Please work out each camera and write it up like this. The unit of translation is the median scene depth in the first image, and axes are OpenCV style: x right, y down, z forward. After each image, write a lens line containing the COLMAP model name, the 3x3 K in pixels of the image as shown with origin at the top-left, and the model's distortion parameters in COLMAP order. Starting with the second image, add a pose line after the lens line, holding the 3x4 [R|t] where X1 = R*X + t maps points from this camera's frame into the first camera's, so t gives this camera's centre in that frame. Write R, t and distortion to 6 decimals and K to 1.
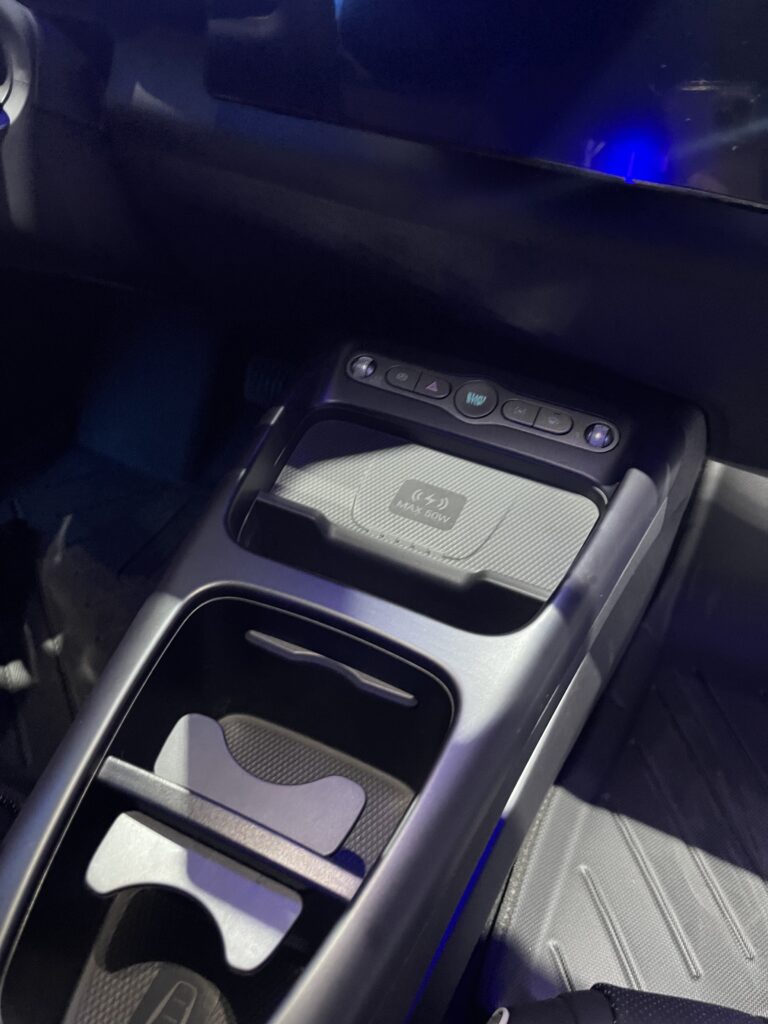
lens RADIAL K [[764.5, 0, 384.0], [0, 764.5, 512.0], [0, 0, 1]] dist [0.078453, -0.112800]
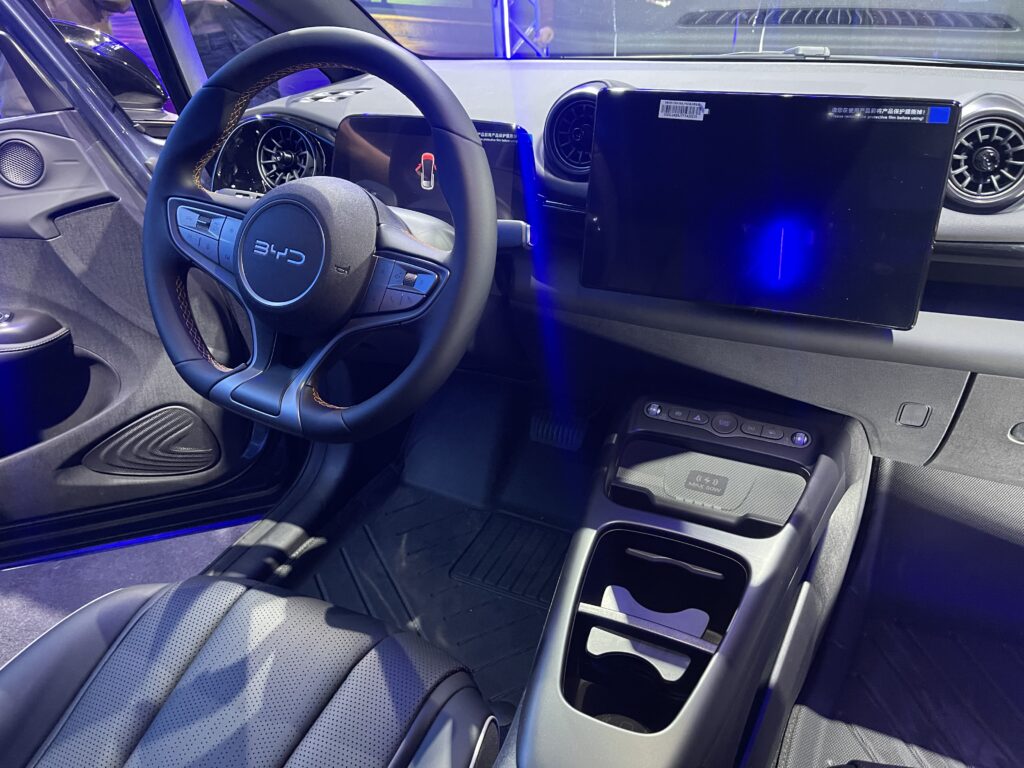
lens RADIAL K [[764.5, 0, 512.0], [0, 764.5, 384.0], [0, 0, 1]] dist [0.078453, -0.112800]
pose [[0.995407, -0.071992, -0.063108, -0.264033], [0.056013, 0.972528, -0.225948, 0.145663], [0.077640, 0.221375, 0.972093, -0.823168]]
